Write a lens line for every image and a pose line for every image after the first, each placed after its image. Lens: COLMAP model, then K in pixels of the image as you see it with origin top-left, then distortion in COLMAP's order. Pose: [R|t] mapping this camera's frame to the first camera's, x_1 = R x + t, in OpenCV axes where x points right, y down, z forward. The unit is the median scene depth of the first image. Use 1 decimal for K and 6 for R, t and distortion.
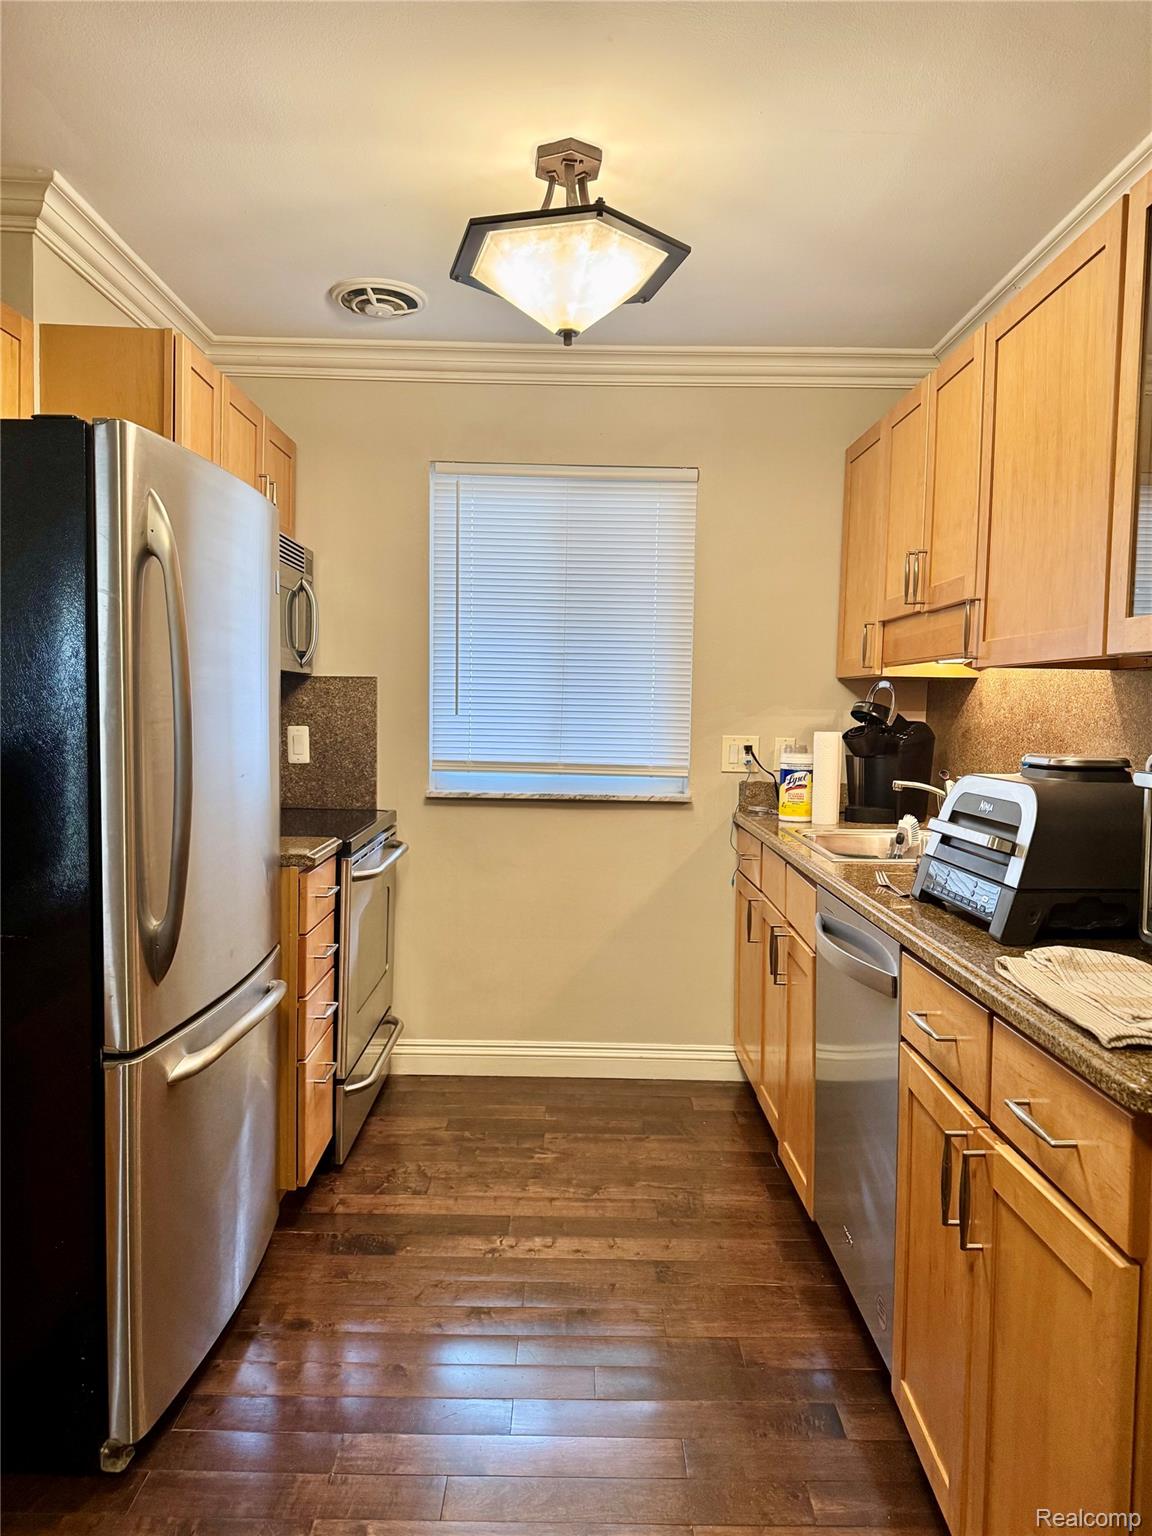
lens RADIAL K [[1067.5, 0, 577.0], [0, 1067.5, 767.8], [0, 0, 1]] dist [-0.001194, -0.011297]
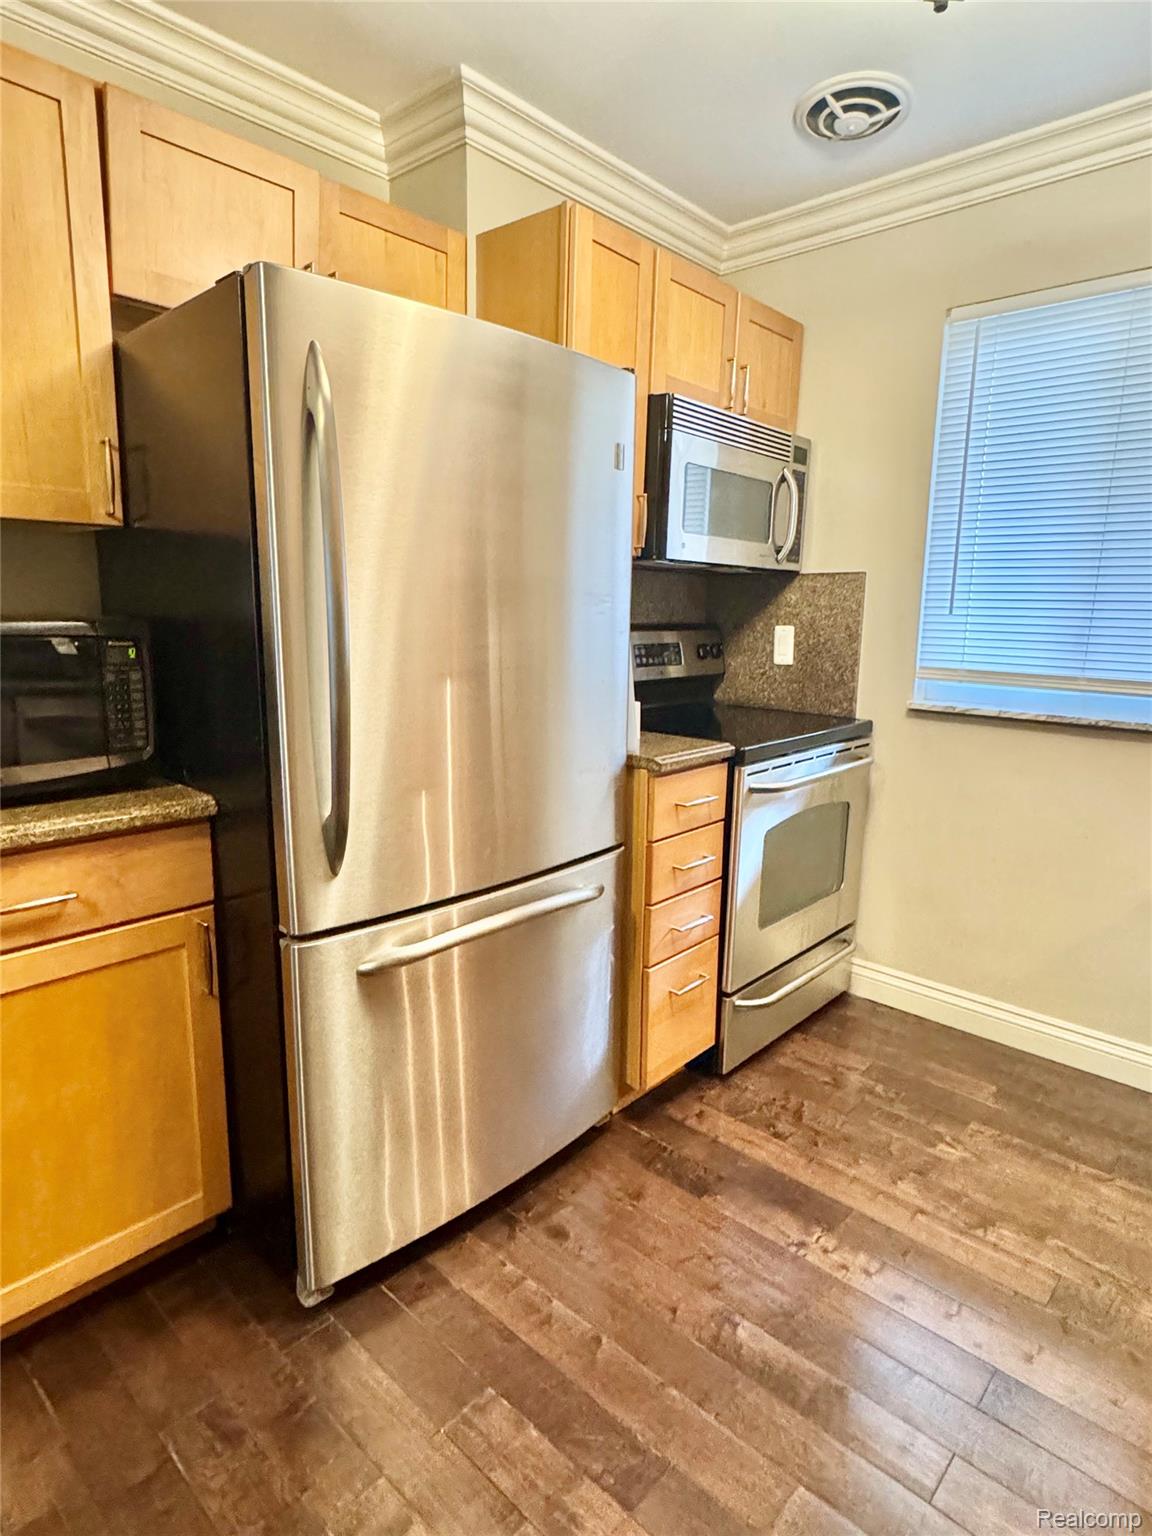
lens RADIAL K [[866.0, 0, 577.2], [0, 866.0, 761.3], [0, 0, 1]] dist [0.000592, -0.002194]
pose [[0.735066, 0.117185, -0.667792, 0.164912], [-0.046643, 0.991357, 0.122622, -0.005049], [0.676389, -0.058988, 0.734179, 0.316173]]
